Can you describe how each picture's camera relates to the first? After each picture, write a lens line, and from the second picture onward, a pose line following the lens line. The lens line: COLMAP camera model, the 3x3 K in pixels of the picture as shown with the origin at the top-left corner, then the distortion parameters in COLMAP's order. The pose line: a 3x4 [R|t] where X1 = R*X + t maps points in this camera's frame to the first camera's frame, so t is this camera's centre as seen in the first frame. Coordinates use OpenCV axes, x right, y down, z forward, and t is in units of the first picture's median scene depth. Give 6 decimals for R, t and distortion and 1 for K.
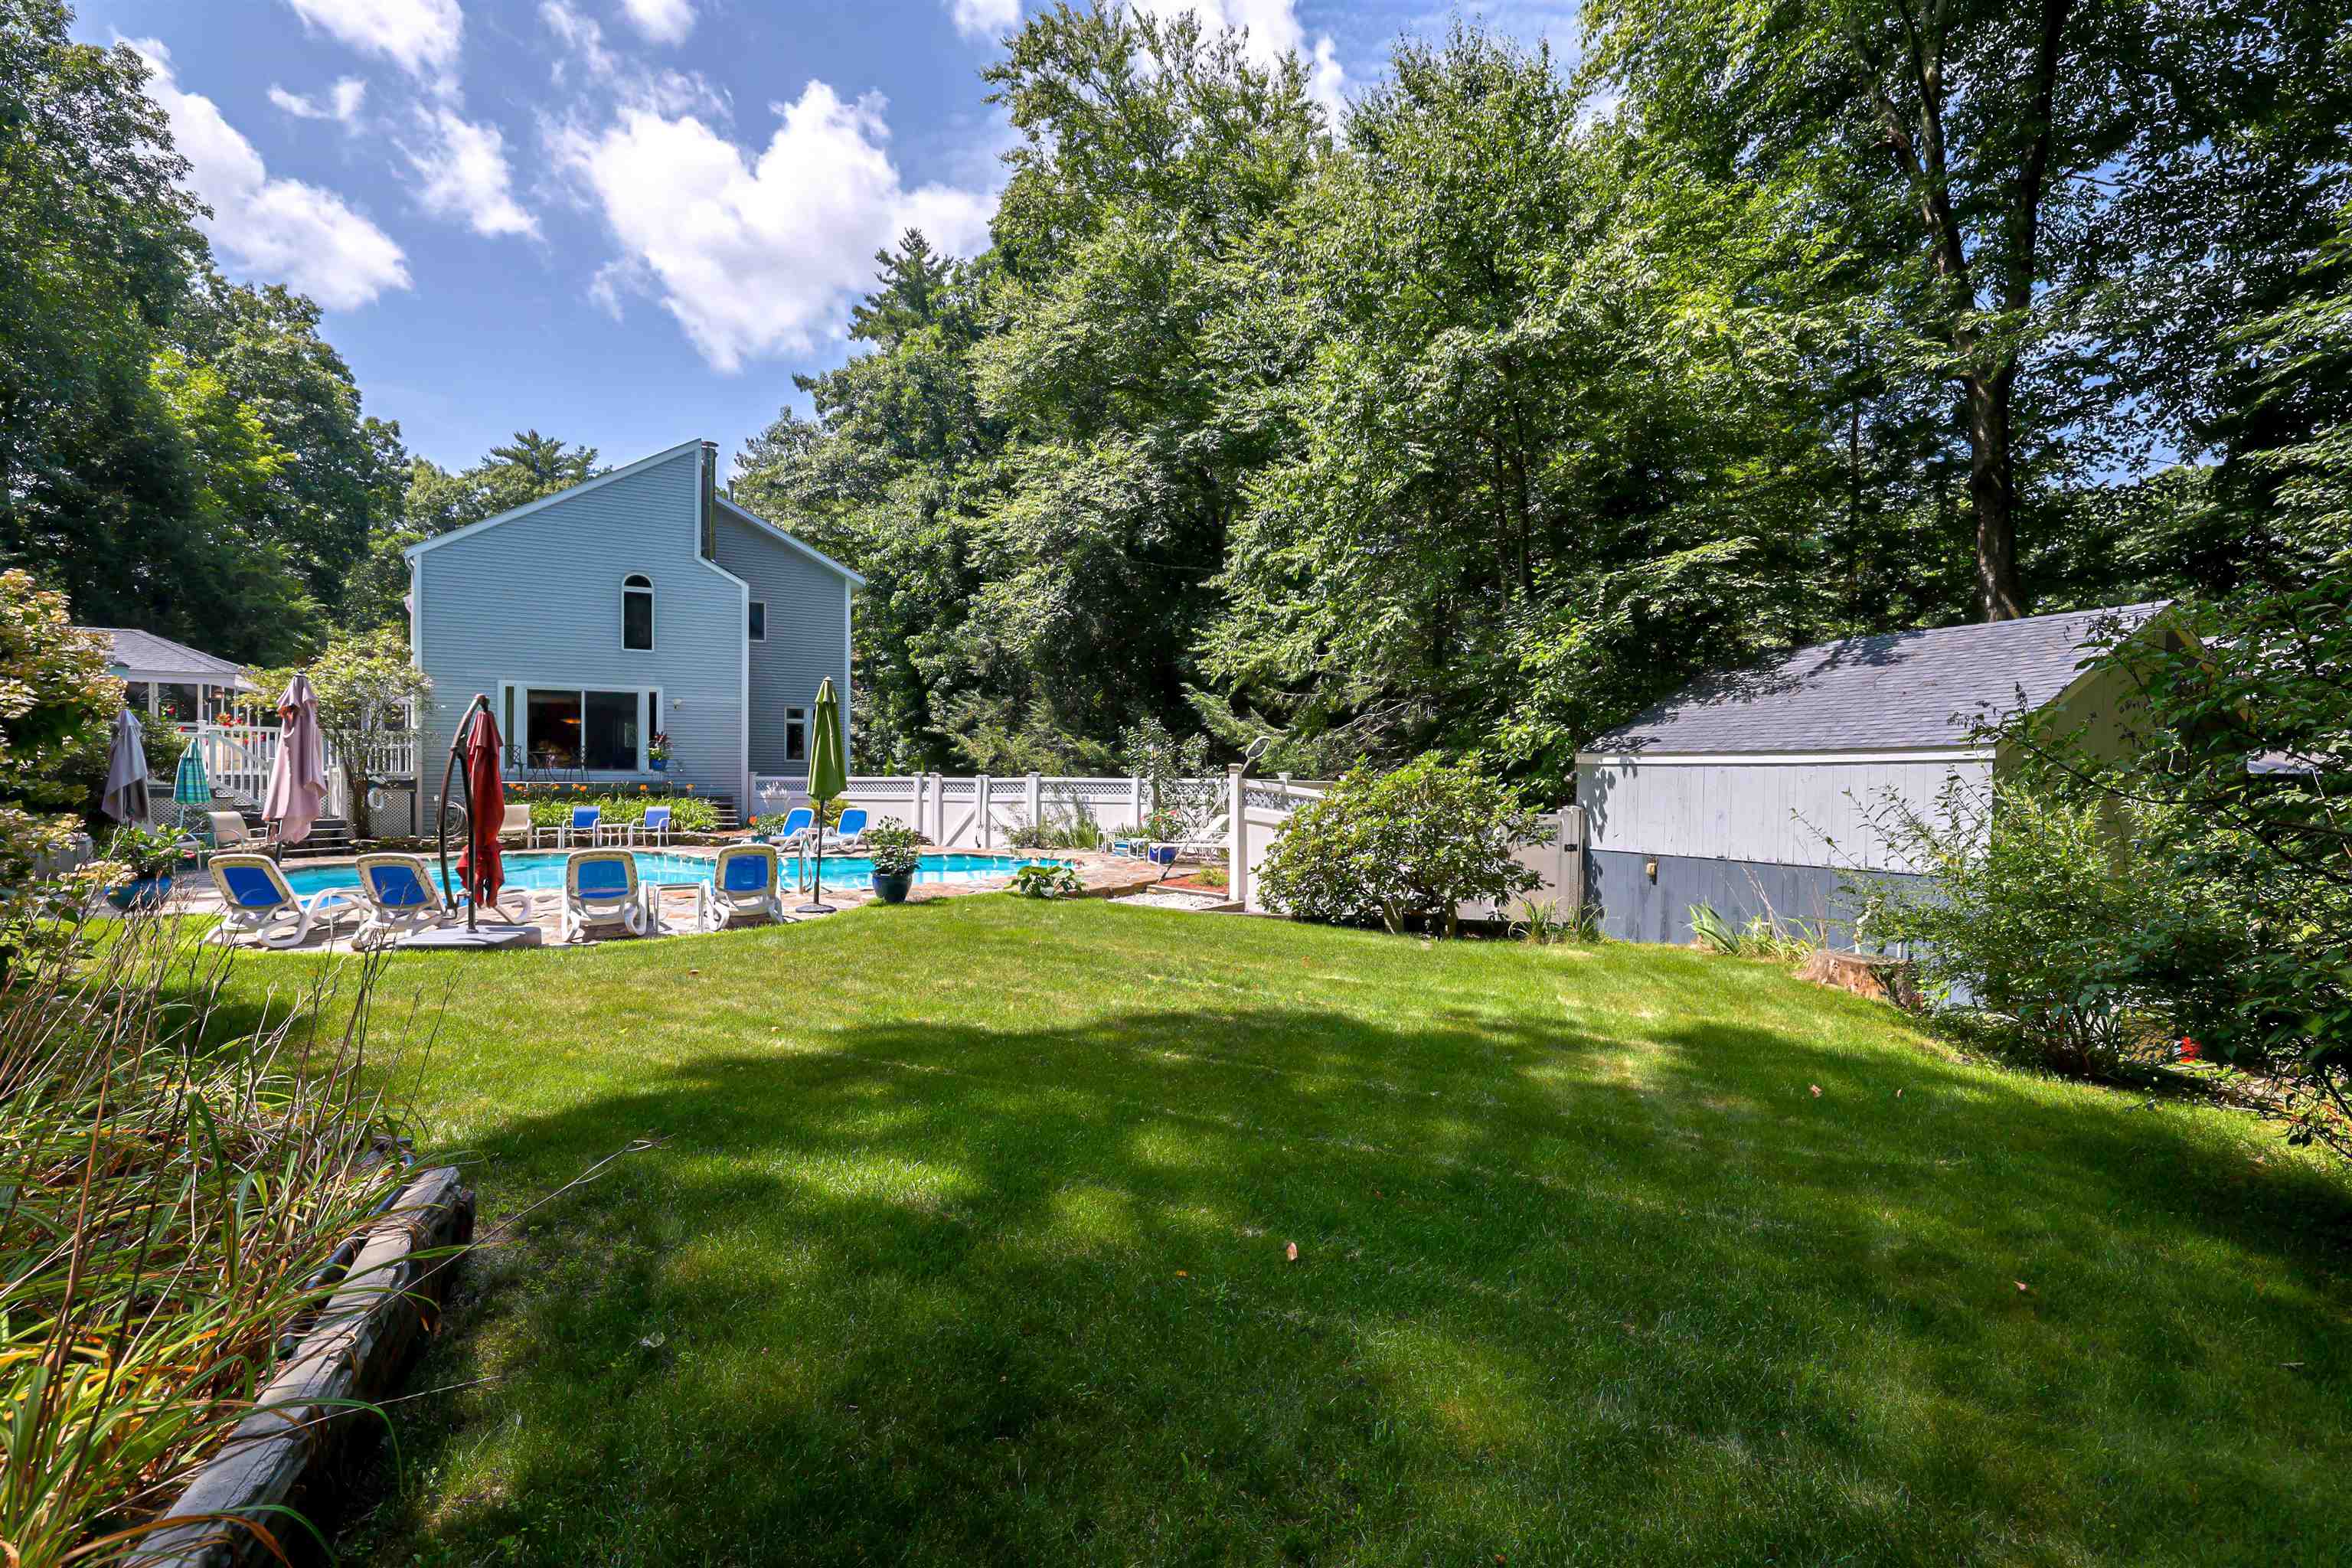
lens RADIAL K [[983.7, 0, 1178.6], [0, 983.7, 779.3], [0, 0, 1]] dist [-0.000475, -0.000029]
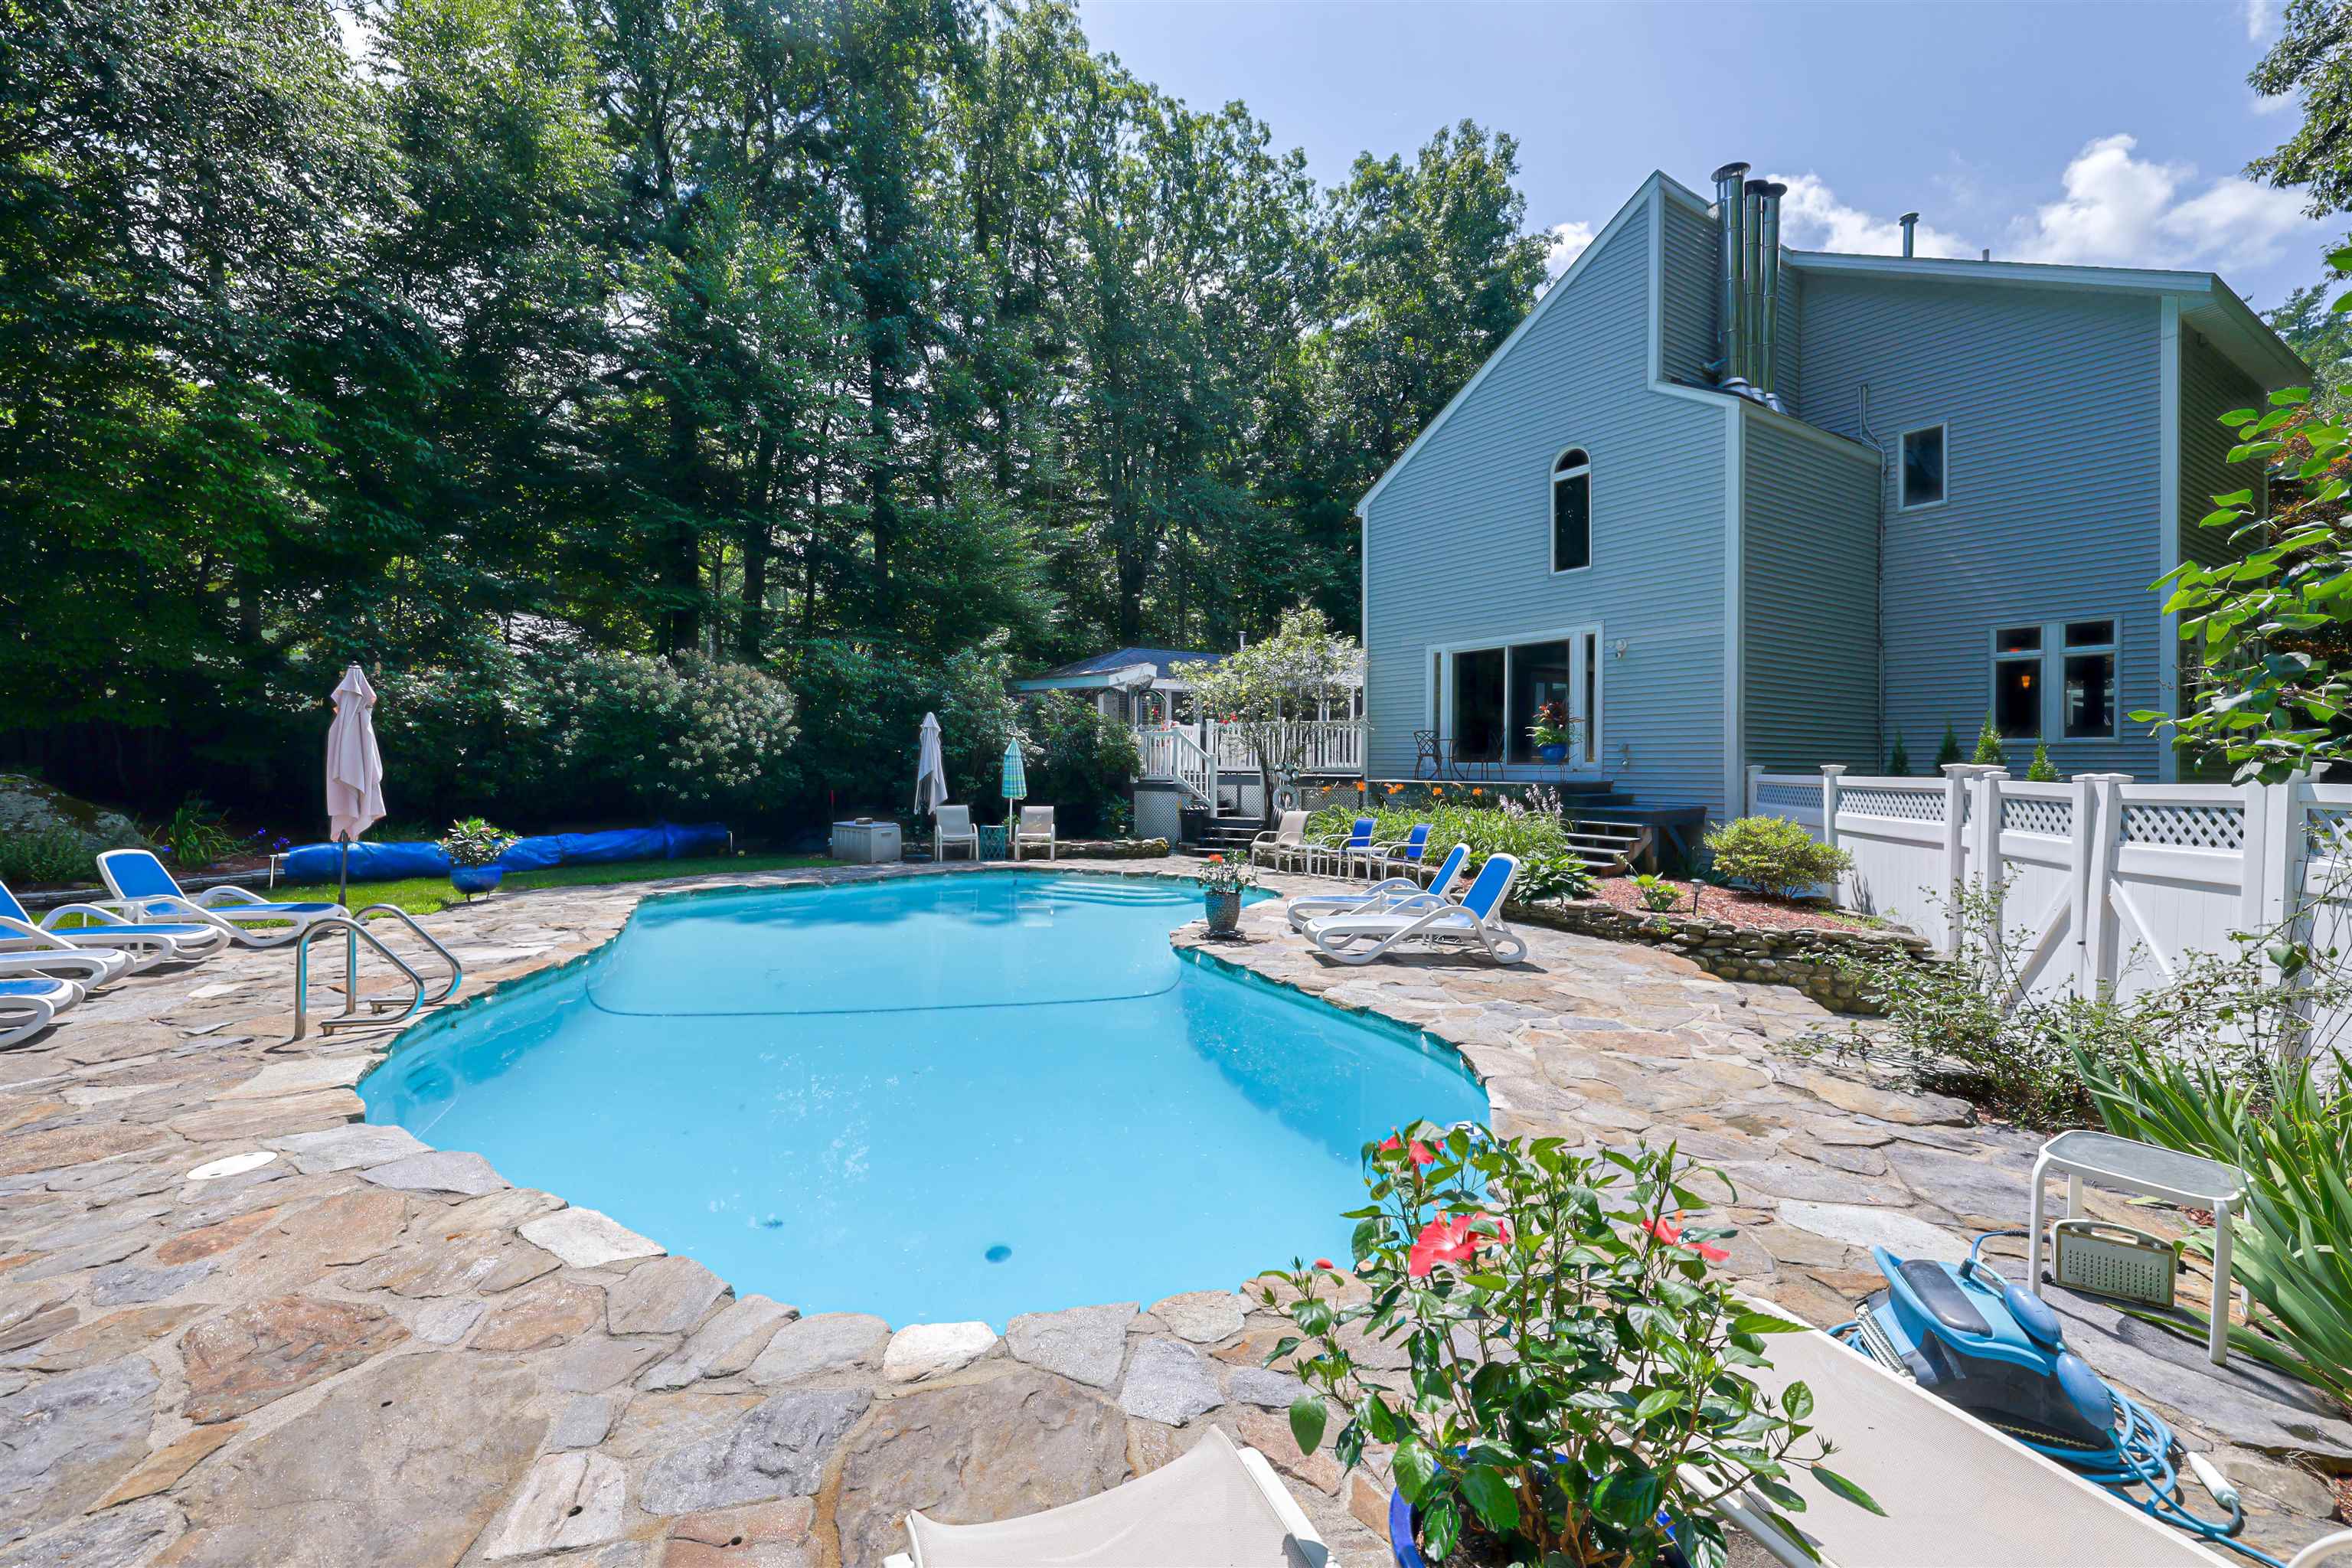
lens RADIAL K [[987.9, 0, 1172.5], [0, 987.9, 766.4], [0, 0, 1]] dist [-0.000687, -0.000117]
pose [[0.085149, -0.003229, -0.996363, 0.051845], [-0.003319, 0.999988, -0.003524, -0.004167], [0.996363, 0.003607, 0.085137, 0.701301]]
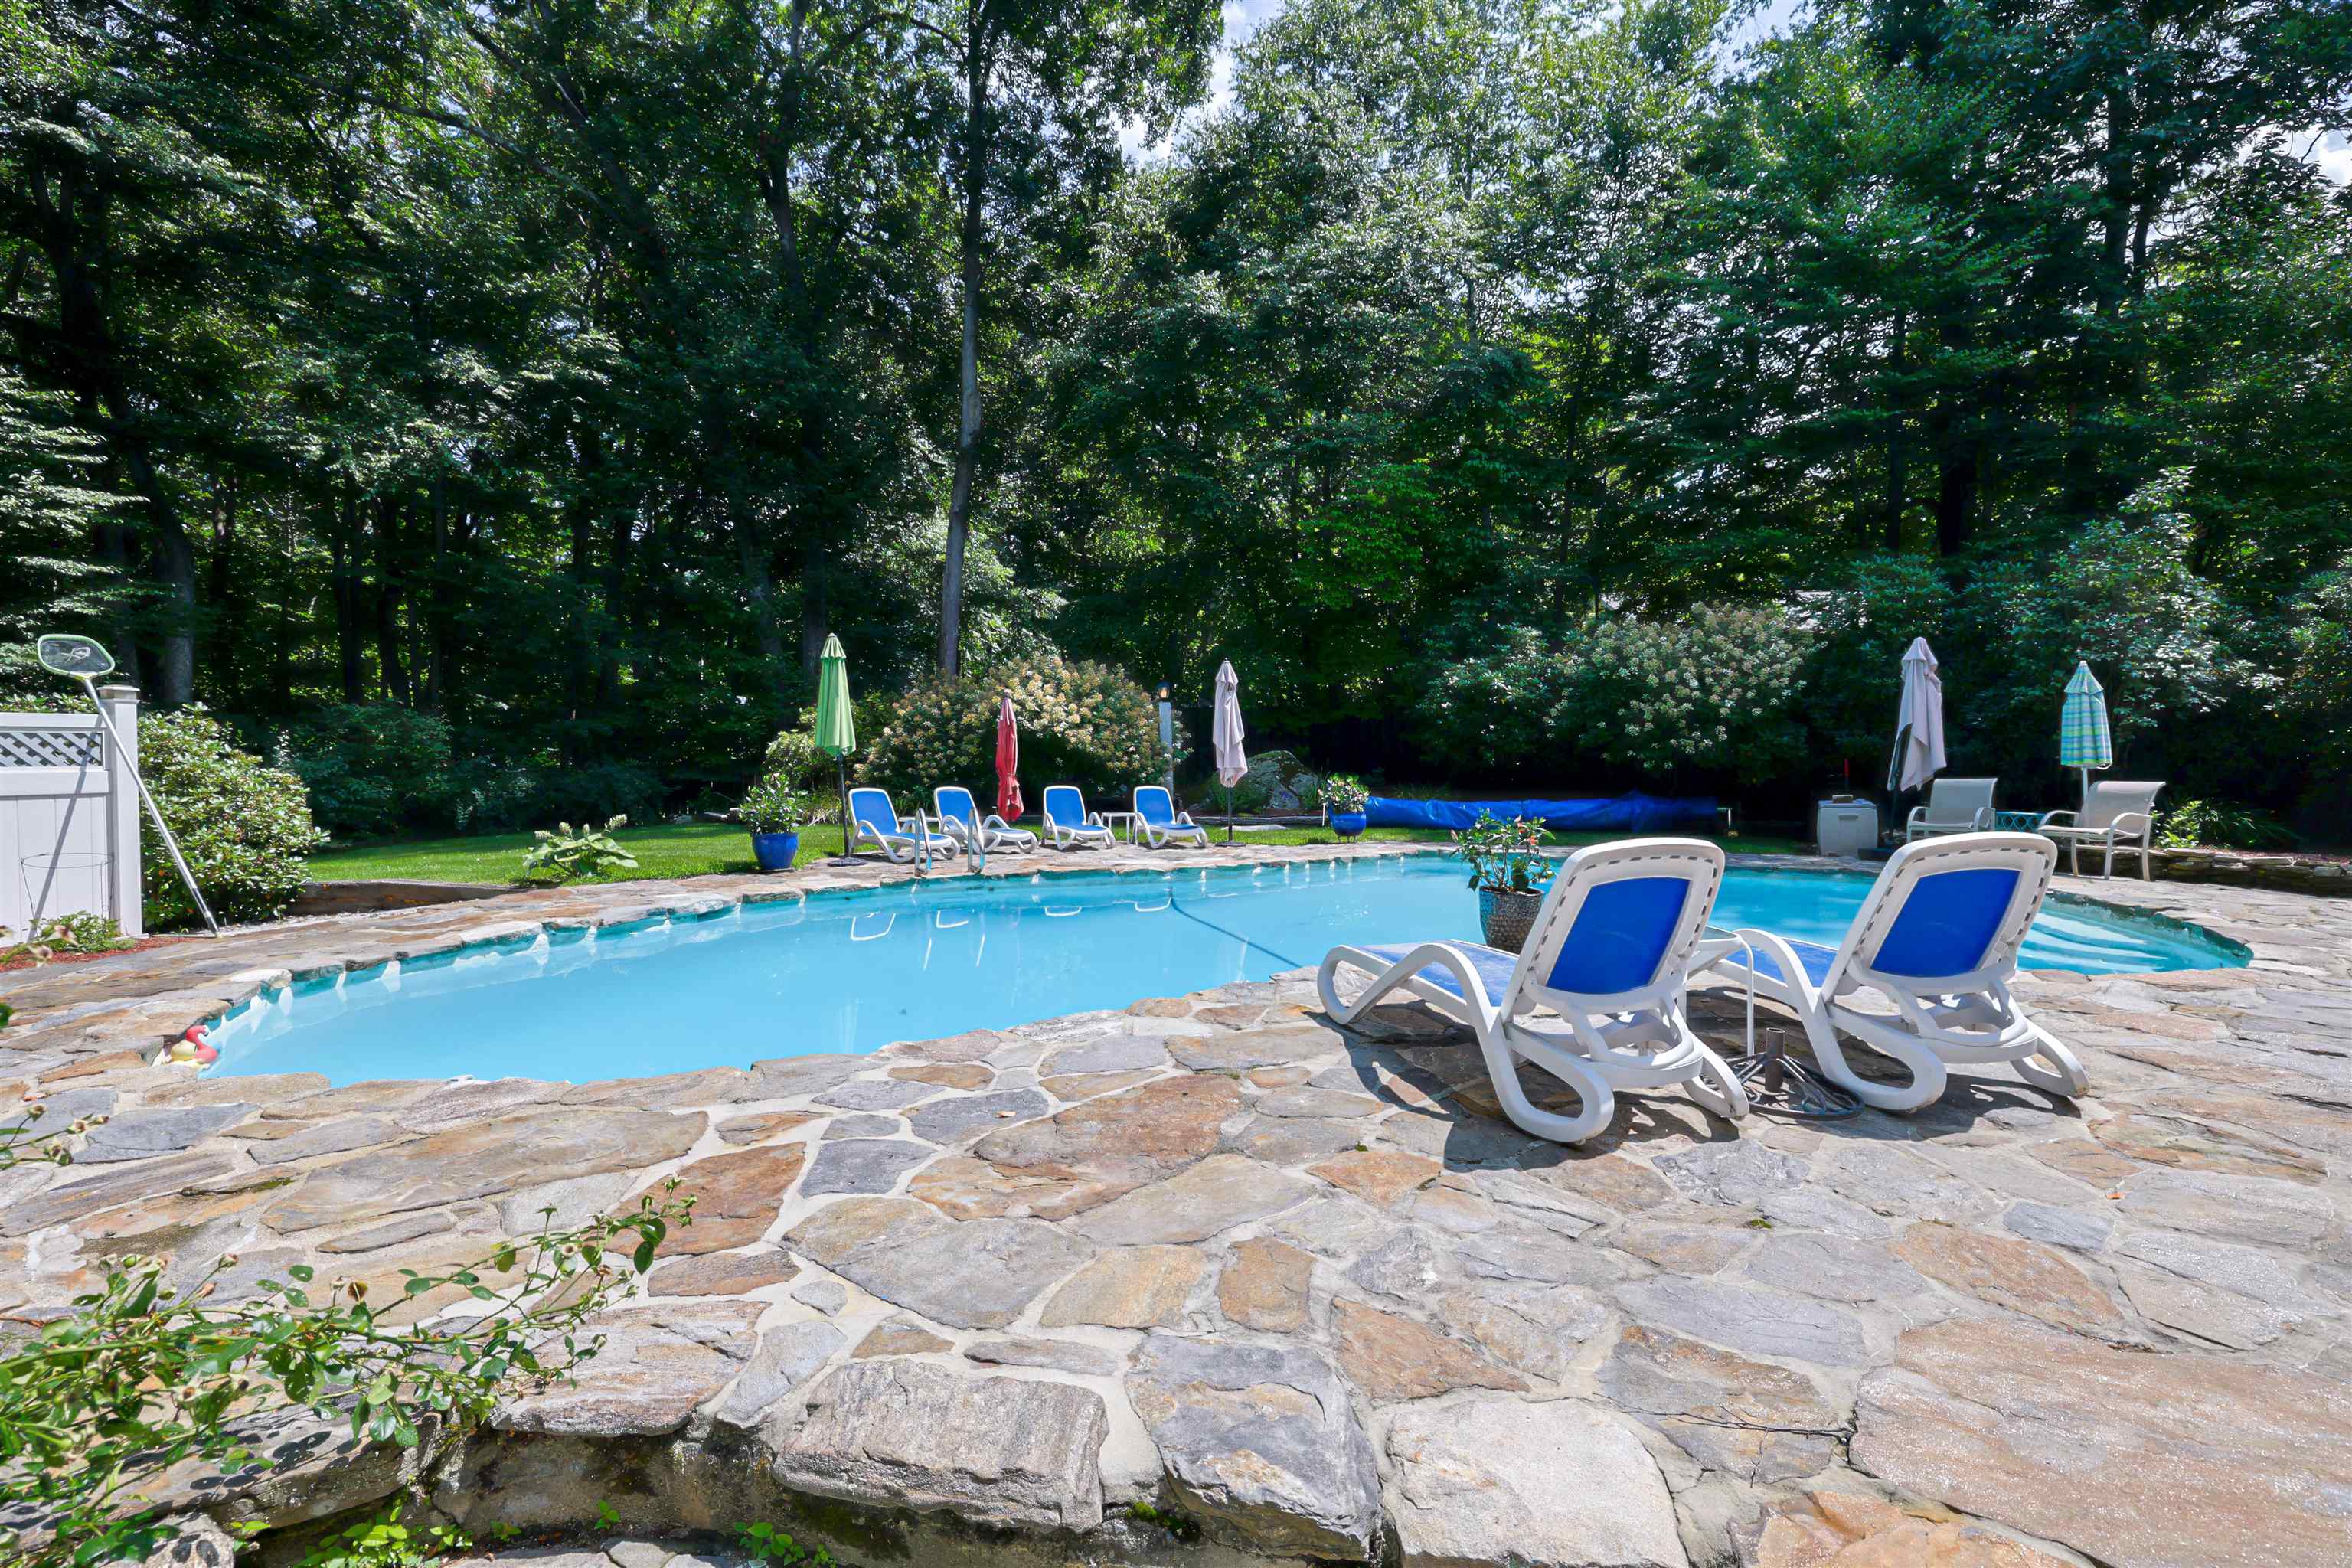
lens RADIAL K [[987.9, 0, 1172.5], [0, 987.9, 766.4], [0, 0, 1]] dist [-0.000687, -0.000117]
pose [[-0.964905, -0.000889, -0.262597, -0.192536], [0.000175, 0.999992, -0.004028, 0.017263], [0.262598, -0.003932, -0.964897, 0.934110]]
